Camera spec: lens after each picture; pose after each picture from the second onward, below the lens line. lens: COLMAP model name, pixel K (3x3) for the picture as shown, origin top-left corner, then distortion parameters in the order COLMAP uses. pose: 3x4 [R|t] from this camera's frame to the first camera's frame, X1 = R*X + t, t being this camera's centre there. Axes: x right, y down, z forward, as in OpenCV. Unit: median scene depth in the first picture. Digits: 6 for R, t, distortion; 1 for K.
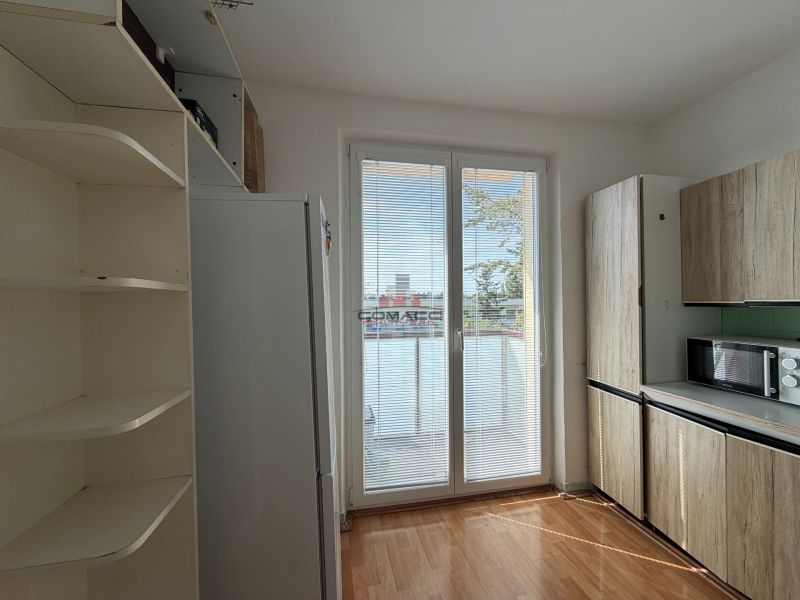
lens RADIAL K [[322.3, 0, 397.1], [0, 322.3, 298.8], [0, 0, 1]] dist [0.001554, 0.000046]
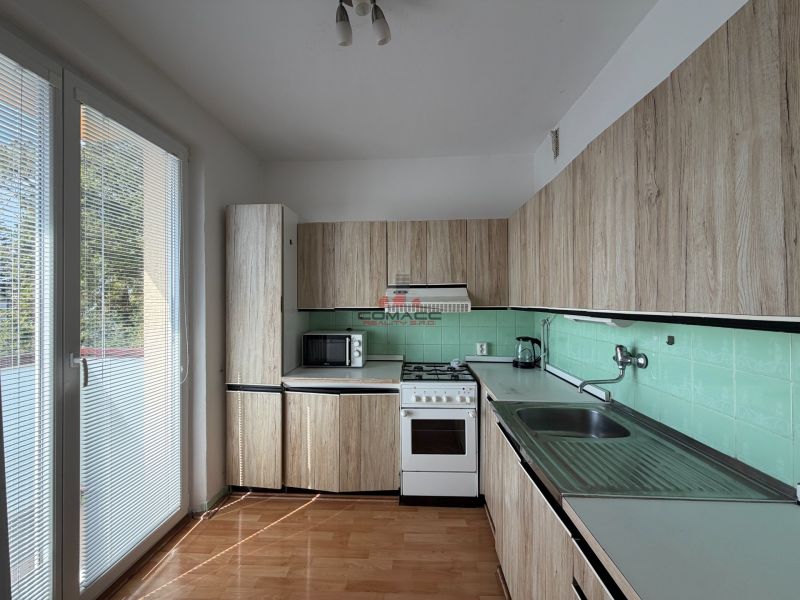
lens RADIAL K [[322.3, 0, 397.1], [0, 322.3, 298.8], [0, 0, 1]] dist [0.001554, 0.000046]
pose [[0.248294, 0.014219, 0.968580, -0.319333], [-0.009421, 0.999880, -0.012263, -0.016730], [-0.968639, -0.006081, 0.248399, 0.281476]]
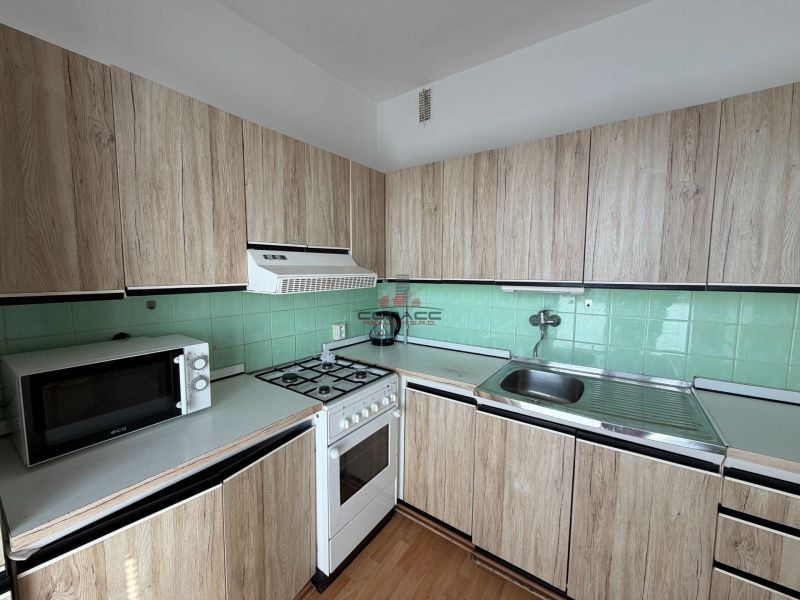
lens RADIAL K [[322.3, 0, 397.1], [0, 322.3, 298.8], [0, 0, 1]] dist [0.001554, 0.000046]
pose [[-0.693817, -0.059539, 0.717686, 0.224750], [-0.004373, 0.996906, 0.078475, -0.023301], [-0.720138, 0.051309, -0.691931, 0.934320]]
